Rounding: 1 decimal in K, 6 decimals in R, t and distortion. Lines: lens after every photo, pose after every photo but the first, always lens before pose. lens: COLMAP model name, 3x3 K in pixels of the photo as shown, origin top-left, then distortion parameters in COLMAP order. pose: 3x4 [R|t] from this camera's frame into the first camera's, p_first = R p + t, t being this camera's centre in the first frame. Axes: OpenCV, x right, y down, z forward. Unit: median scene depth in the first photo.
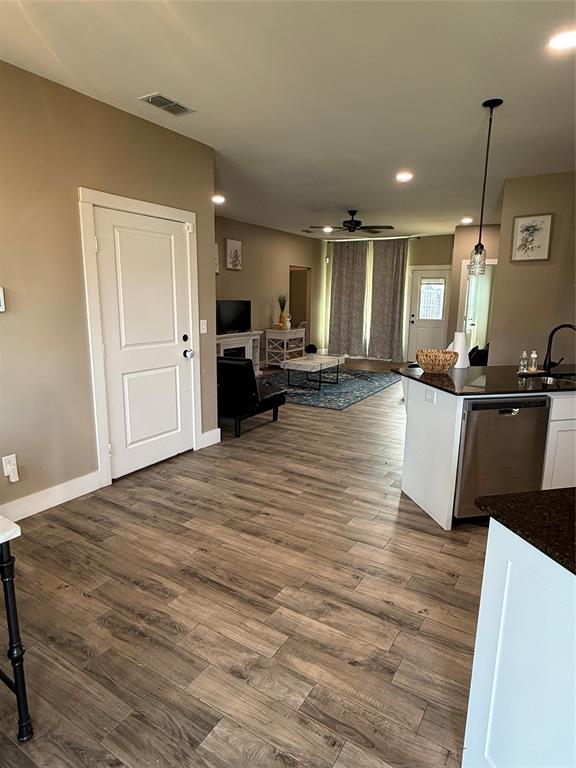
lens RADIAL K [[455.0, 0, 288.0], [0, 455.0, 384.0], [0, 0, 1]] dist [0.006419, 0.001331]
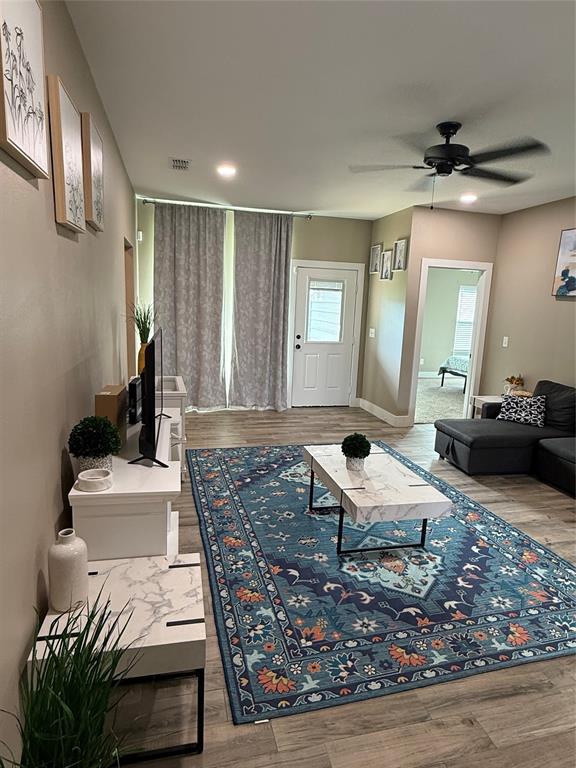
lens RADIAL K [[455.0, 0, 288.0], [0, 455.0, 384.0], [0, 0, 1]] dist [0.006419, 0.001331]
pose [[0.700968, -0.108466, 0.704896, -0.237169], [0.107222, 0.993161, 0.046199, -0.135600], [-0.705087, 0.043196, 0.707804, 0.653485]]
